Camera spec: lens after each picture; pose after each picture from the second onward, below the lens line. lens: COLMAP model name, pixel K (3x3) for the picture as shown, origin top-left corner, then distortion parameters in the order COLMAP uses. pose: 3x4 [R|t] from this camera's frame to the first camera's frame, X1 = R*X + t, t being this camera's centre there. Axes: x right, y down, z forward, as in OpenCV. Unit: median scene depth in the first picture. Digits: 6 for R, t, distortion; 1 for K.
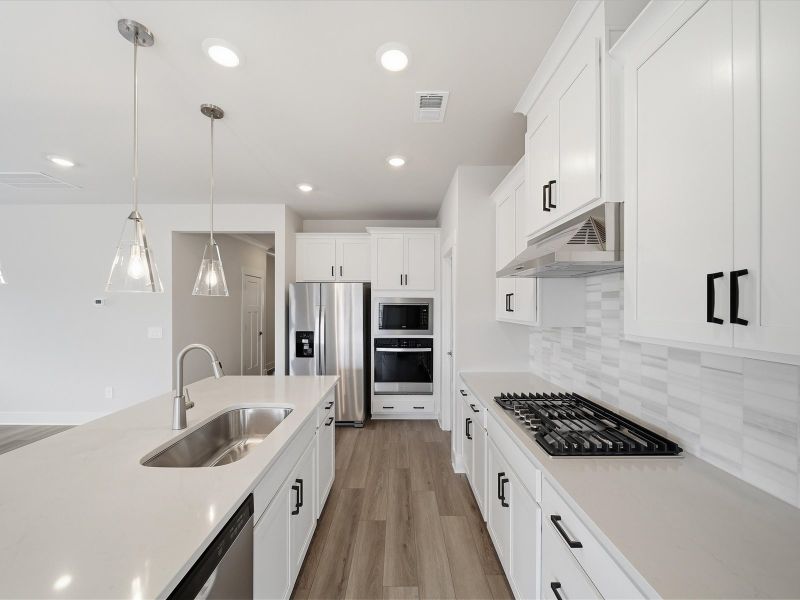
lens RADIAL K [[320.8, 0, 401.3], [0, 320.8, 306.0], [0, 0, 1]] dist [-0.002803, -0.000563]
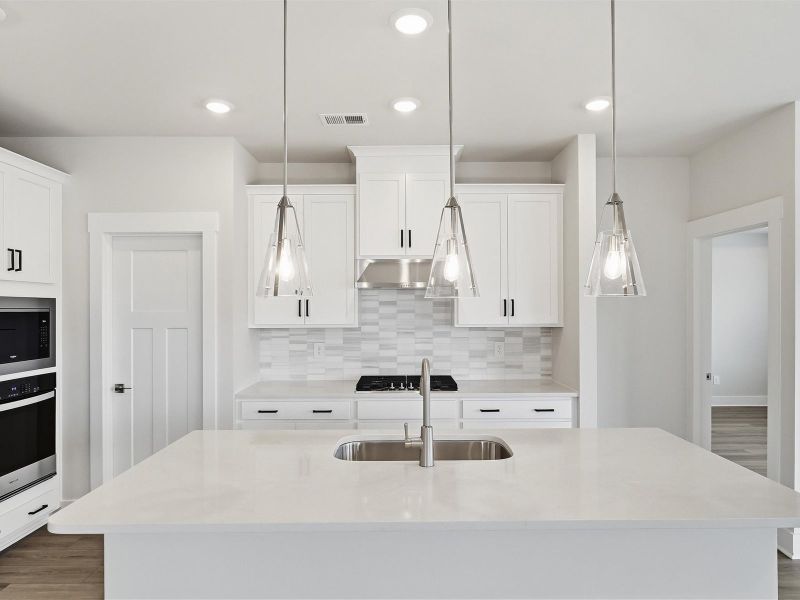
lens RADIAL K [[489.0, 0, 406.1], [0, 489.0, 302.7], [0, 0, 1]] dist [0.004980, 0.002368]
pose [[-0.006628, 0.012797, 0.999896, -1.549833], [0.006015, 0.999901, -0.012757, -0.006957], [-0.999960, 0.005930, -0.006704, 0.855117]]
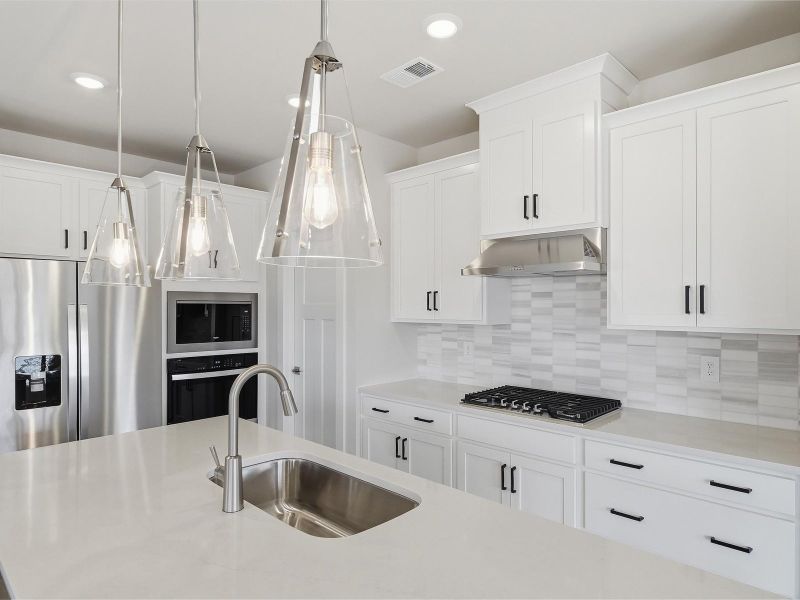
lens RADIAL K [[489.0, 0, 406.1], [0, 489.0, 302.7], [0, 0, 1]] dist [0.004980, 0.002368]
pose [[0.692785, 0.005939, 0.721119, -0.904861], [-0.000073, 0.999967, -0.008165, 0.007615], [-0.721144, 0.005604, 0.692763, 0.108901]]
